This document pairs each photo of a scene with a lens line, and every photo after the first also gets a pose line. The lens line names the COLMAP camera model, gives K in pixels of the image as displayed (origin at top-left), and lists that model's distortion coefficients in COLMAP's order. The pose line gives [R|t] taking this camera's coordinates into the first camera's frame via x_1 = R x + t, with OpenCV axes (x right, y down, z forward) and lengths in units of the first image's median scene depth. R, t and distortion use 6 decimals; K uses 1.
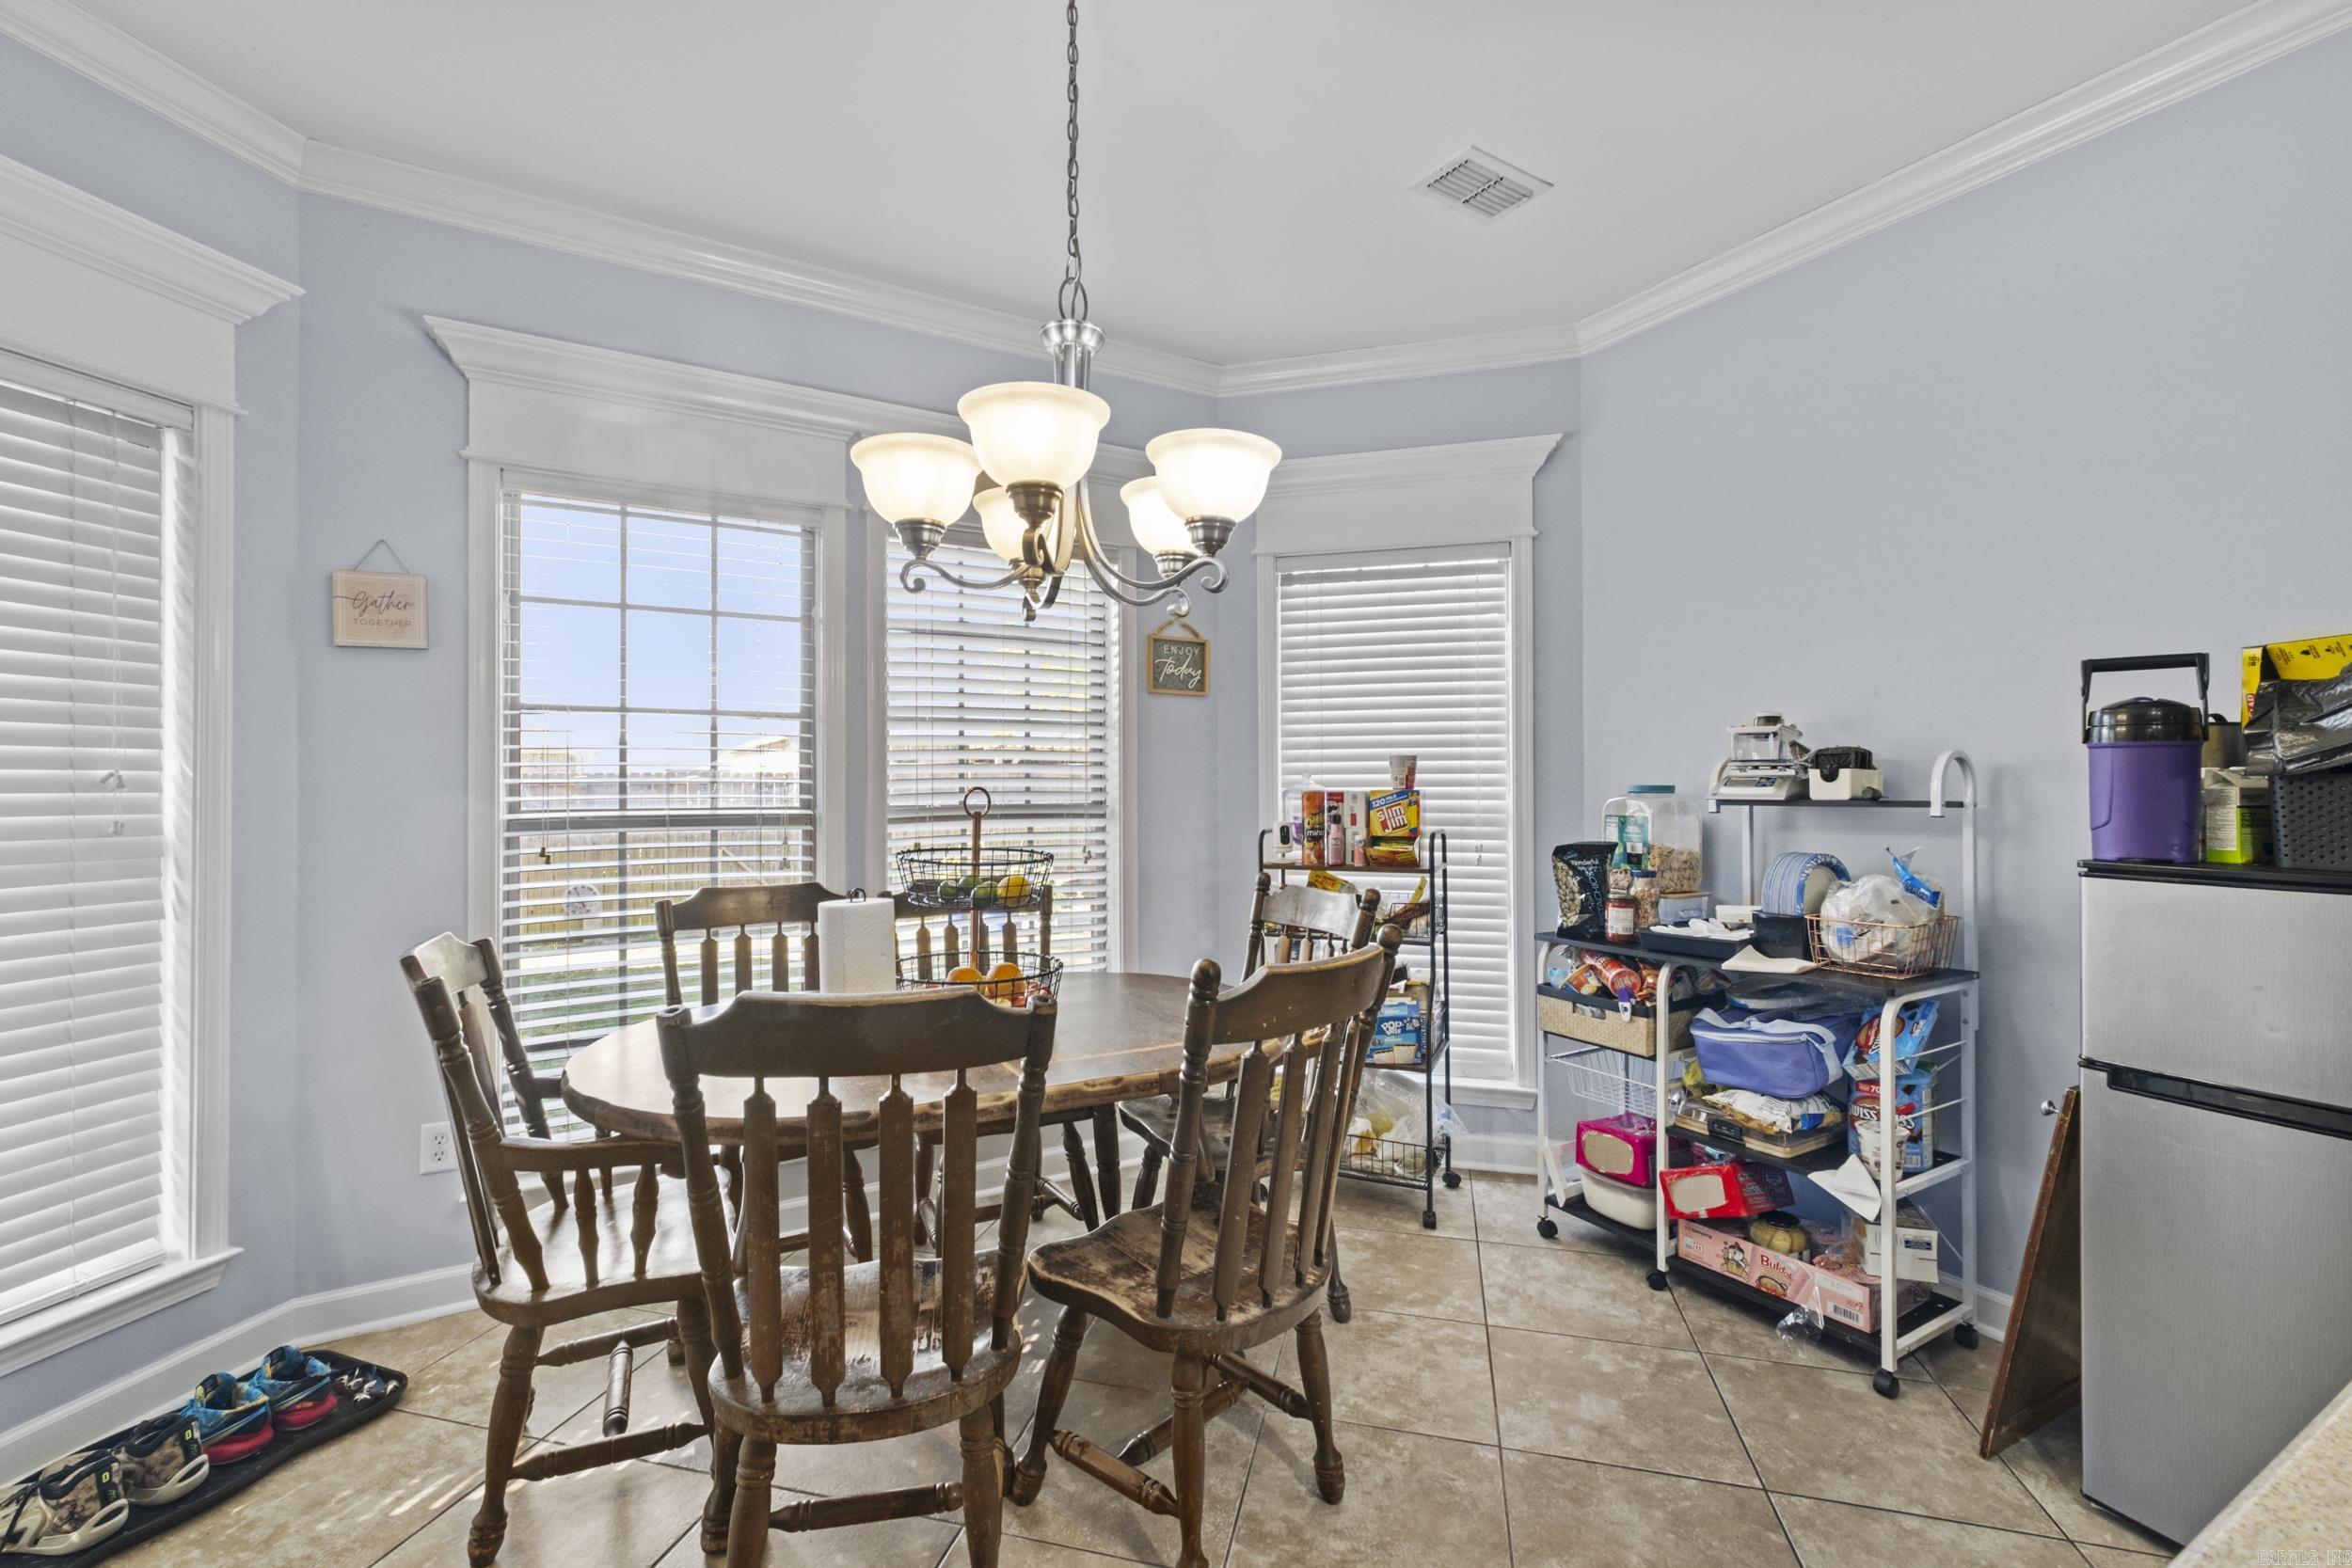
lens RADIAL K [[998.1, 0, 1176.0], [0, 998.1, 784.0], [0, 0, 1]] dist [-0.000473, -0.000119]
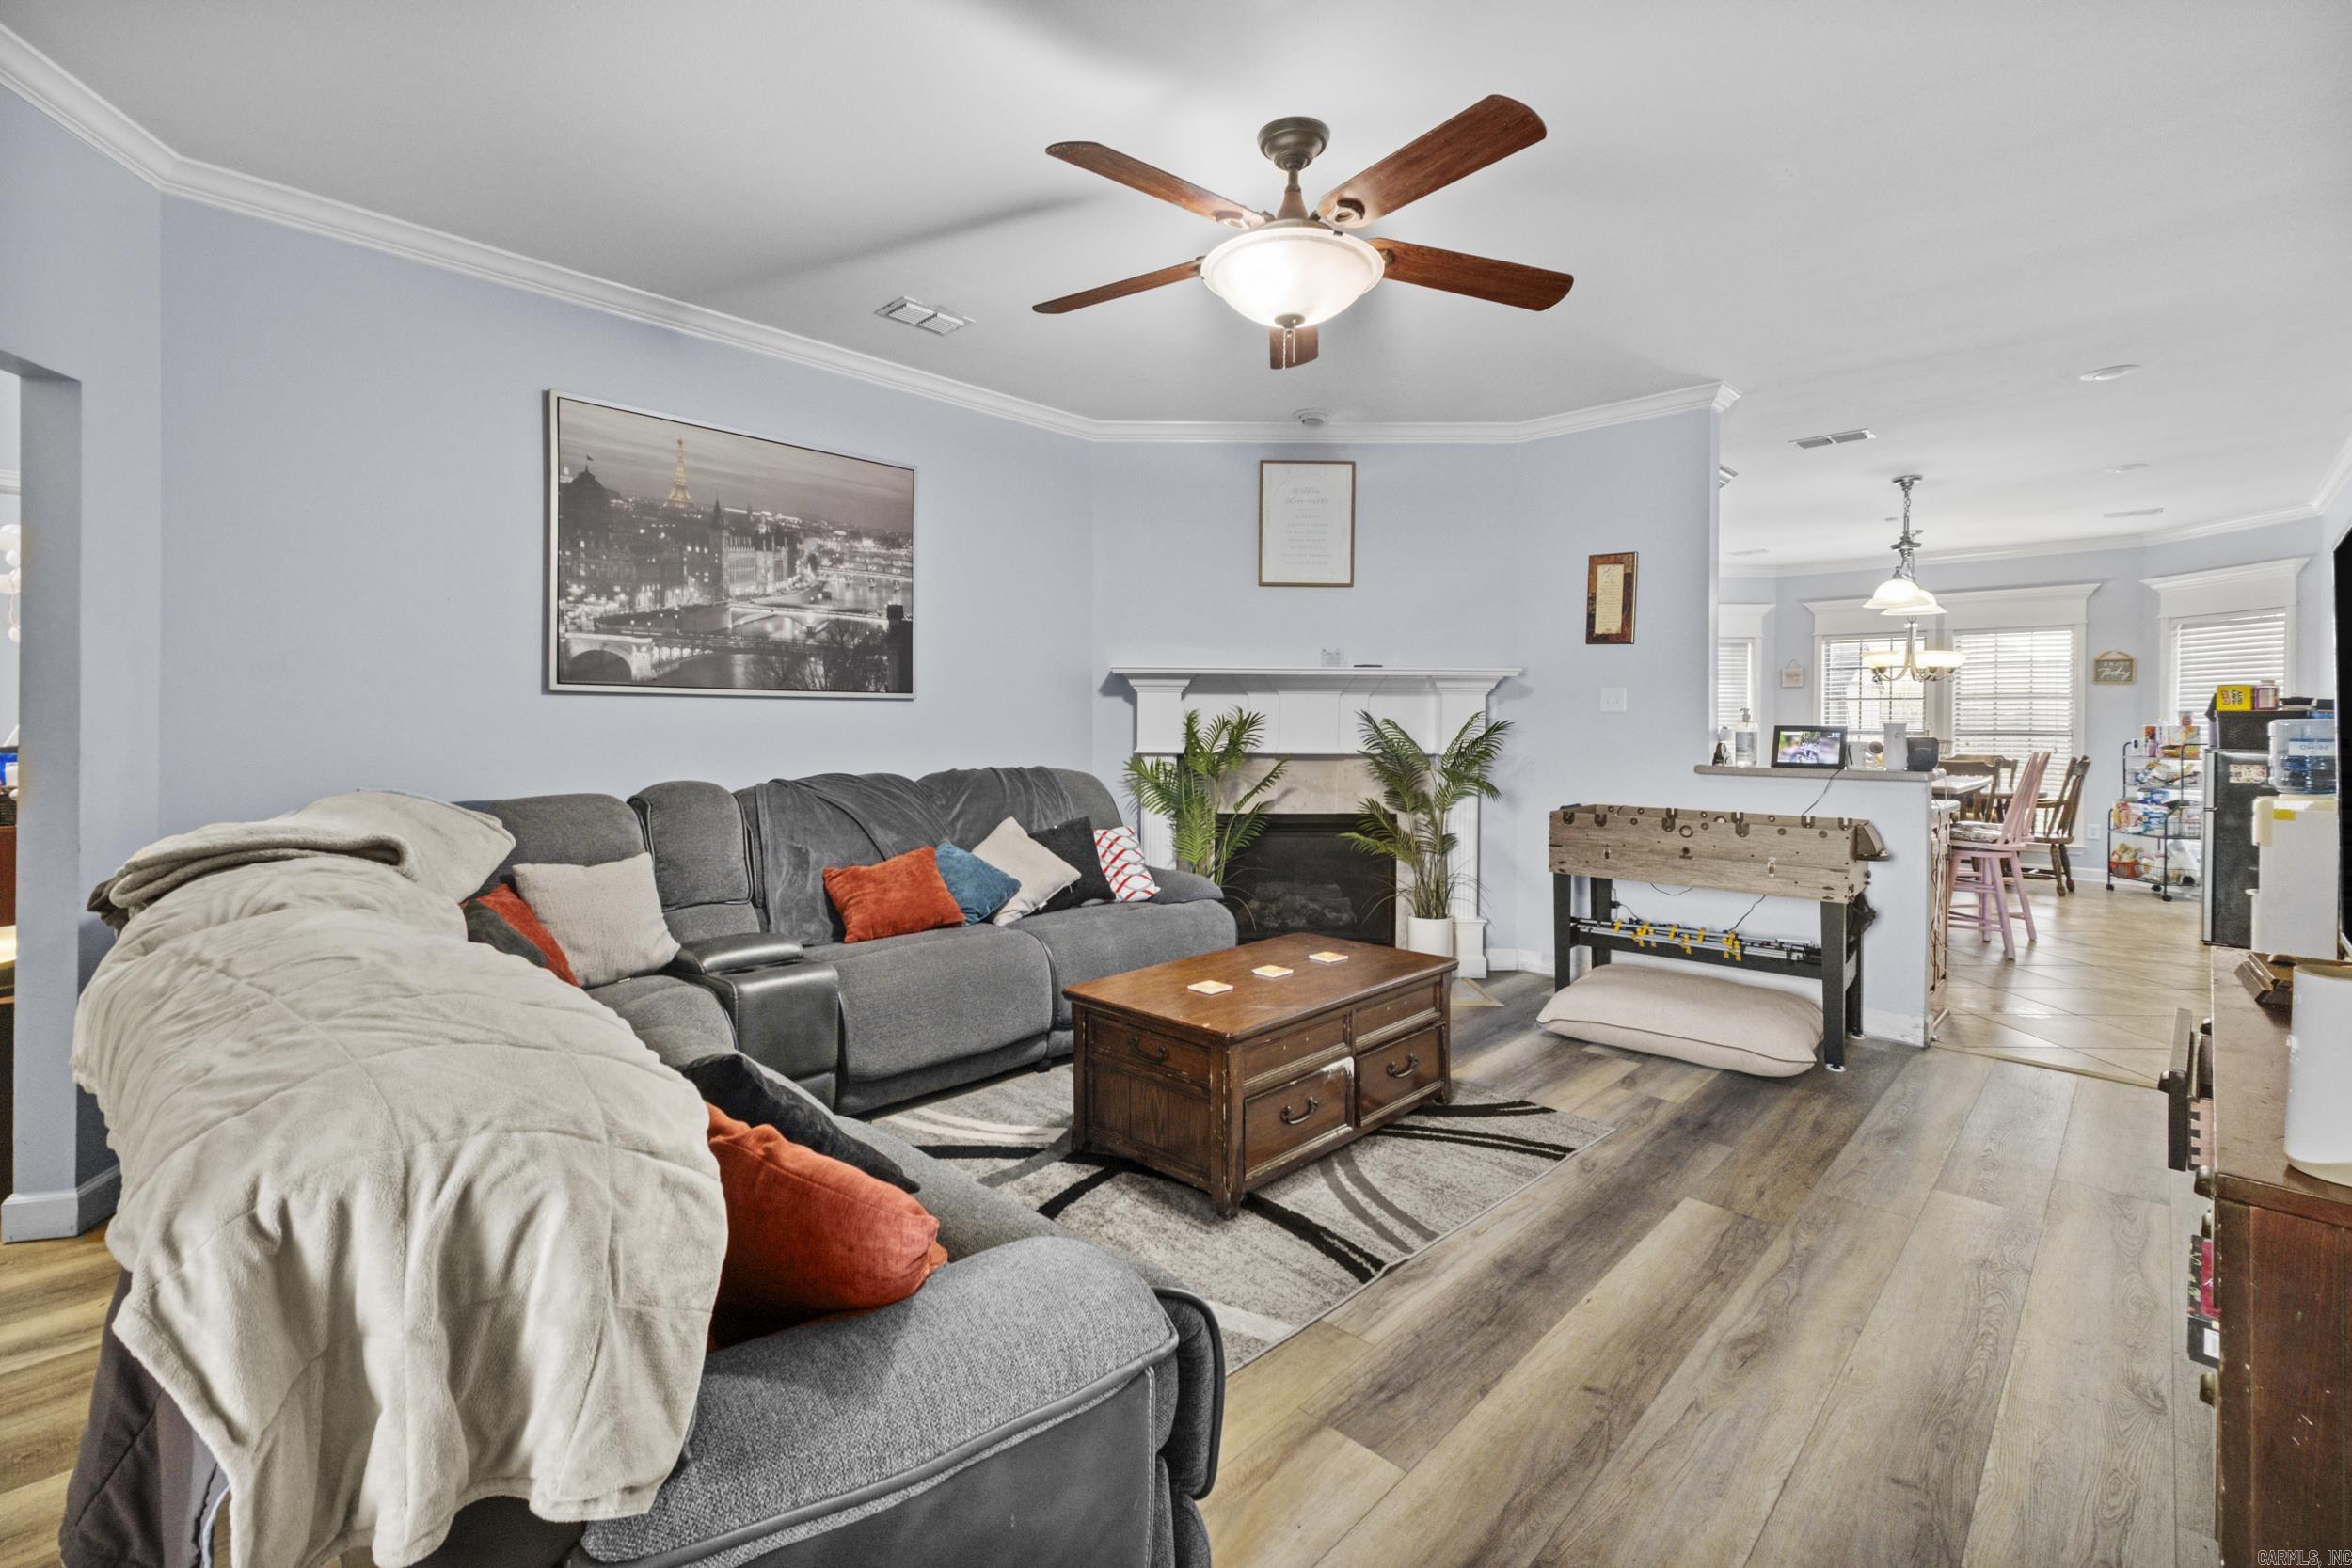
lens RADIAL K [[1021.0, 0, 1173.8], [0, 1021.0, 734.3], [0, 0, 1]] dist [0.001236, 0.000930]
pose [[0.290630, 0.016487, -0.956693, 1.752504], [-0.004819, 0.999864, 0.015767, -0.000132], [0.956823, 0.000028, 0.290670, -1.883110]]
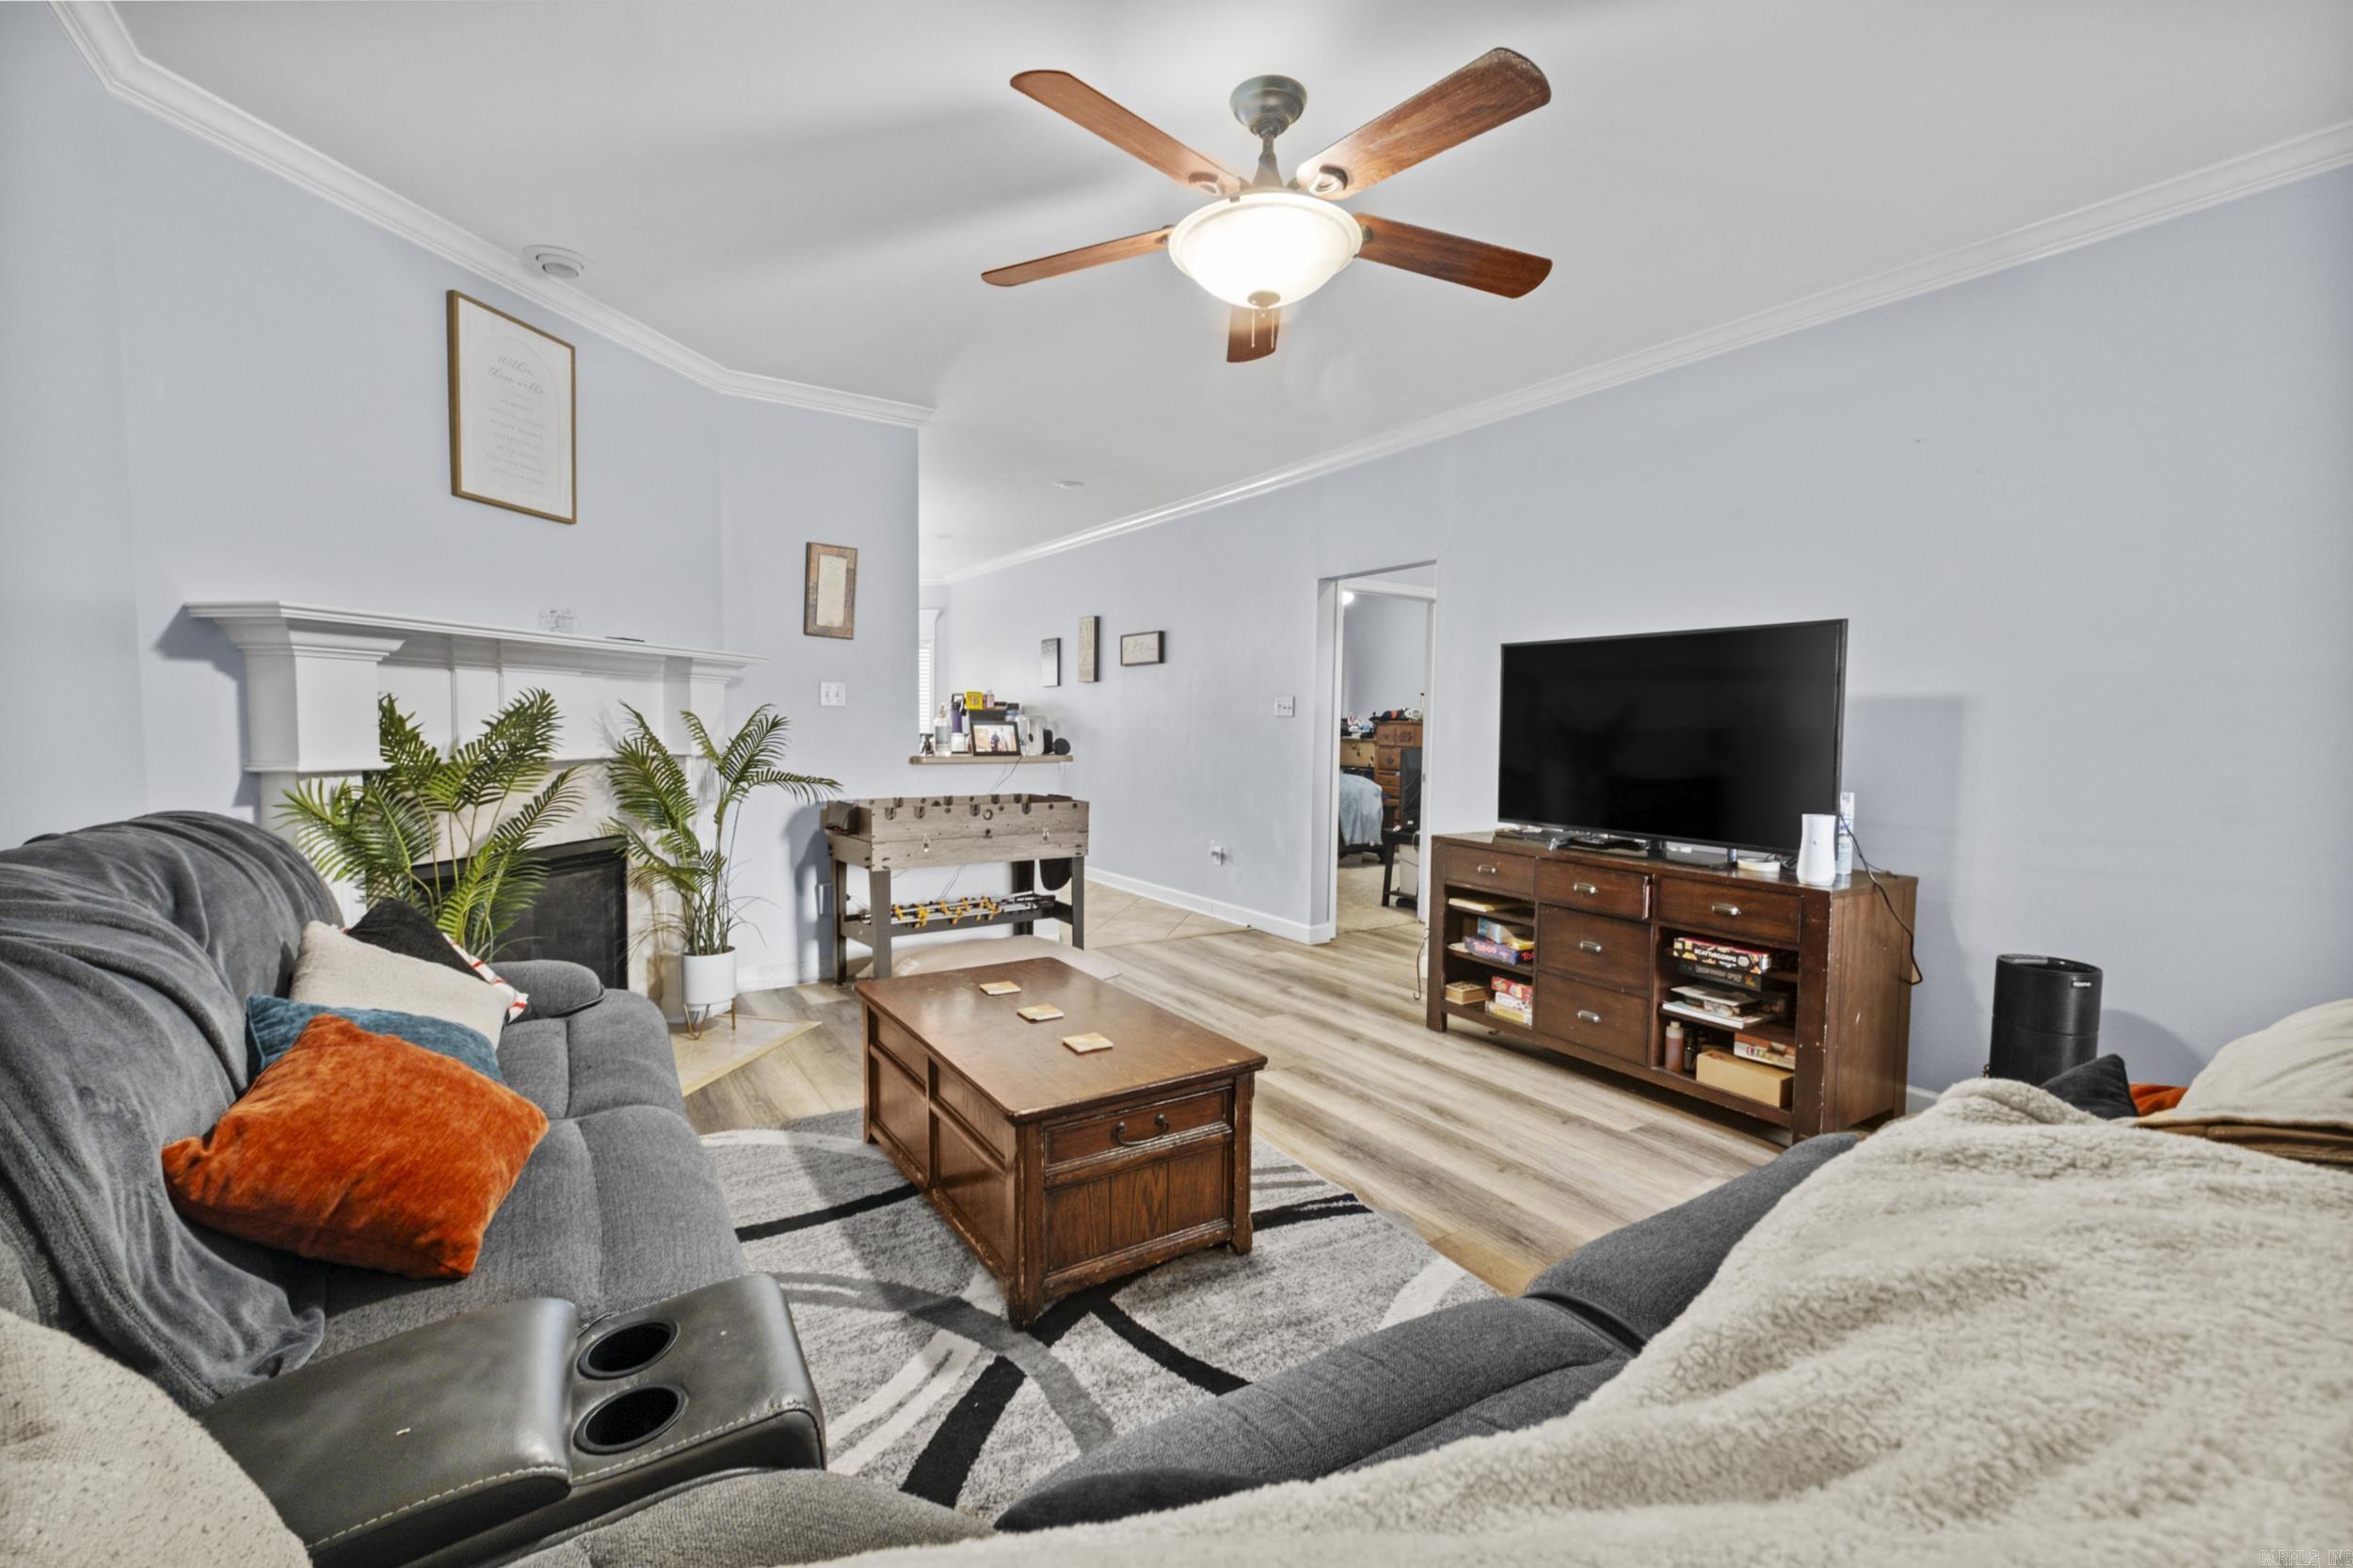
lens RADIAL K [[1006.9, 0, 1144.9], [0, 1006.9, 785.6], [0, 0, 1]] dist [0.000083, 0.000081]
pose [[0.998423, 0.012461, 0.054746, 0.837839], [-0.016064, 0.997699, 0.065873, -0.000332], [-0.053800, -0.066649, 0.996325, -2.348760]]
